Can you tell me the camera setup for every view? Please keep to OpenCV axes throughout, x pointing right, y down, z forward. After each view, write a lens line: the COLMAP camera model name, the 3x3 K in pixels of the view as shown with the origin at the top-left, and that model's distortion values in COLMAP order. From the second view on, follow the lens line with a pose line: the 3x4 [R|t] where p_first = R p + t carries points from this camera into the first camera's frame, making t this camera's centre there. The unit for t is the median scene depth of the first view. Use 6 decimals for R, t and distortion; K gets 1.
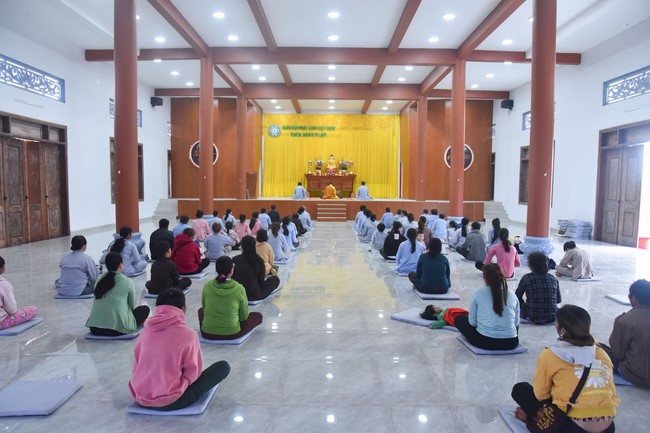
lens RADIAL K [[545.9, 0, 326.3], [0, 545.9, 218.0], [0, 0, 1]] dist [-0.085570, 0.031356]
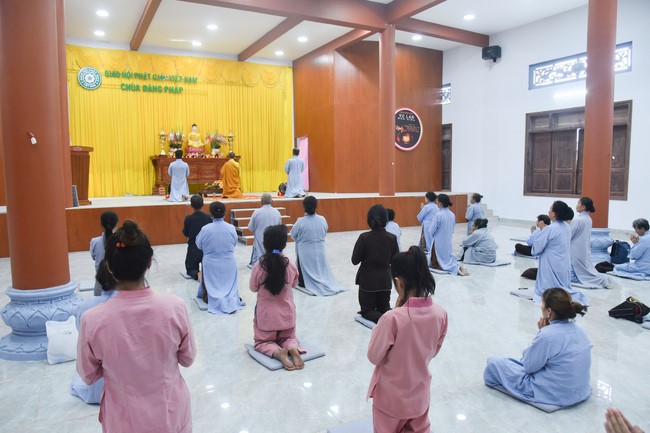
lens RADIAL K [[472.6, 0, 329.2], [0, 472.6, 220.8], [0, 0, 1]] dist [-0.092770, 0.053443]
pose [[0.870140, -0.063285, 0.488724, -0.121193], [0.043773, 0.997726, 0.051261, -0.027561], [-0.490856, -0.023212, 0.870931, 0.465459]]
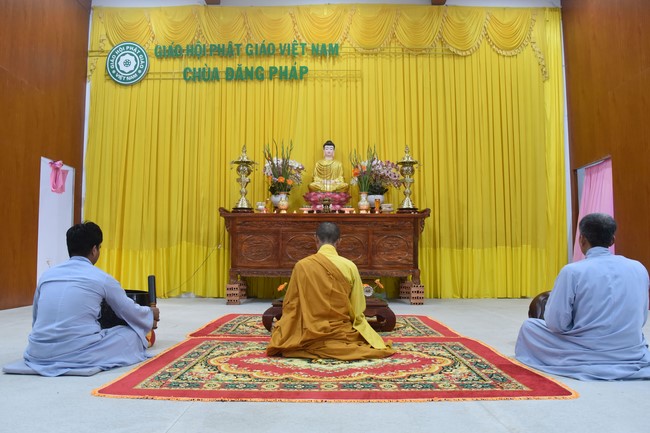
lens RADIAL K [[497.9, 0, 326.0], [0, 497.9, 221.5], [0, 0, 1]] dist [-0.084453, 0.044048]
pose [[0.999919, -0.011031, 0.006393, 0.006601], [0.011753, 0.991869, -0.126717, -0.044409], [-0.004943, 0.126782, 0.991918, 0.757397]]
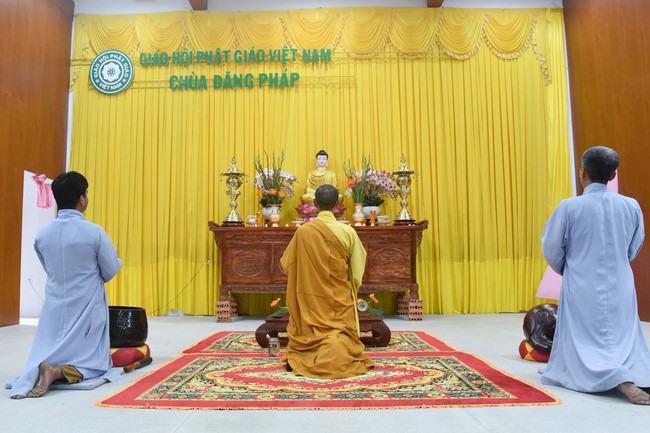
lens RADIAL K [[545.9, 0, 315.7], [0, 545.9, 222.9], [0, 0, 1]] dist [-0.085570, 0.031356]
pose [[0.999768, -0.021387, -0.002372, 0.007058], [0.020818, 0.989225, -0.144918, -0.043710], [0.005445, 0.144835, 0.989441, 0.745125]]
